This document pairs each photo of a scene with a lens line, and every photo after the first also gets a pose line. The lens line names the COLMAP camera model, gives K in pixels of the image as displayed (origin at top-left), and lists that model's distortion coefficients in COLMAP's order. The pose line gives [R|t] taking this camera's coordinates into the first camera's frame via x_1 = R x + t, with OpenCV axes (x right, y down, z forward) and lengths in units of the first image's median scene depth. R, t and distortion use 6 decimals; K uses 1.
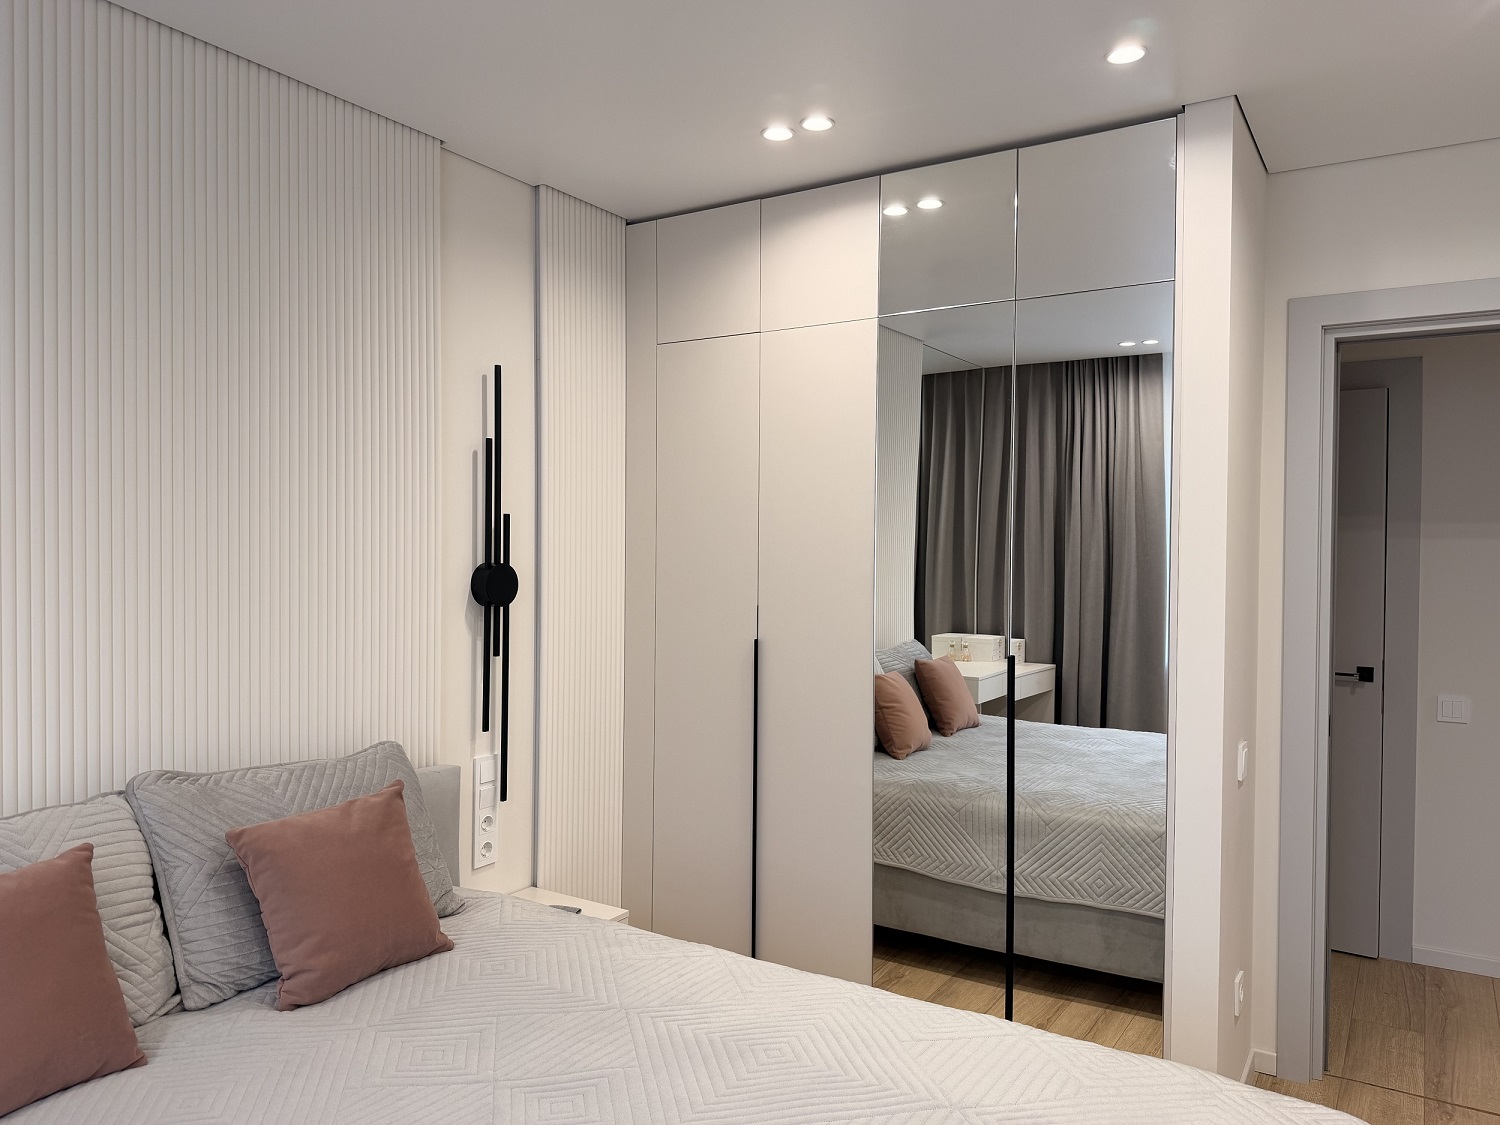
lens RADIAL K [[1073.7, 0, 750.0], [0, 1073.7, 562.5], [0, 0, 1]] dist [0.075323, -0.082763]
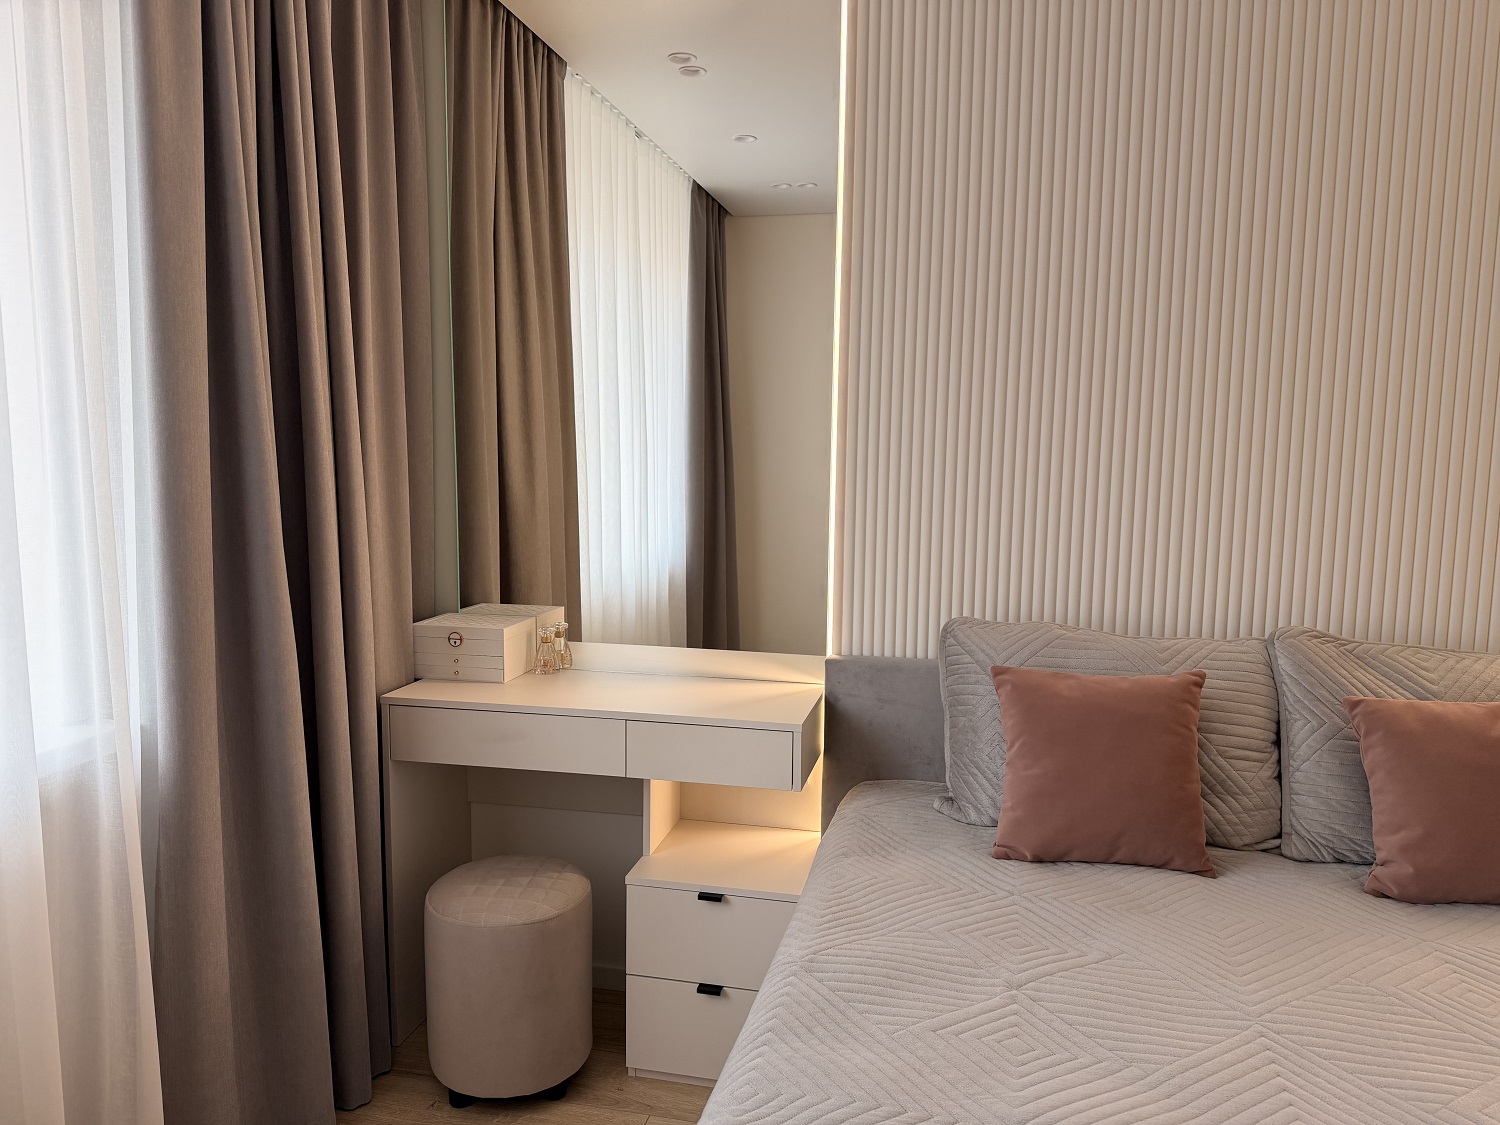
lens RADIAL K [[1073.7, 0, 750.0], [0, 1073.7, 562.5], [0, 0, 1]] dist [0.075323, -0.082763]
pose [[0.345884, 0.100692, -0.932859, 0.195995], [-0.023480, 0.994842, 0.098677, 0.038168], [0.937983, -0.012227, 0.346464, 0.146346]]
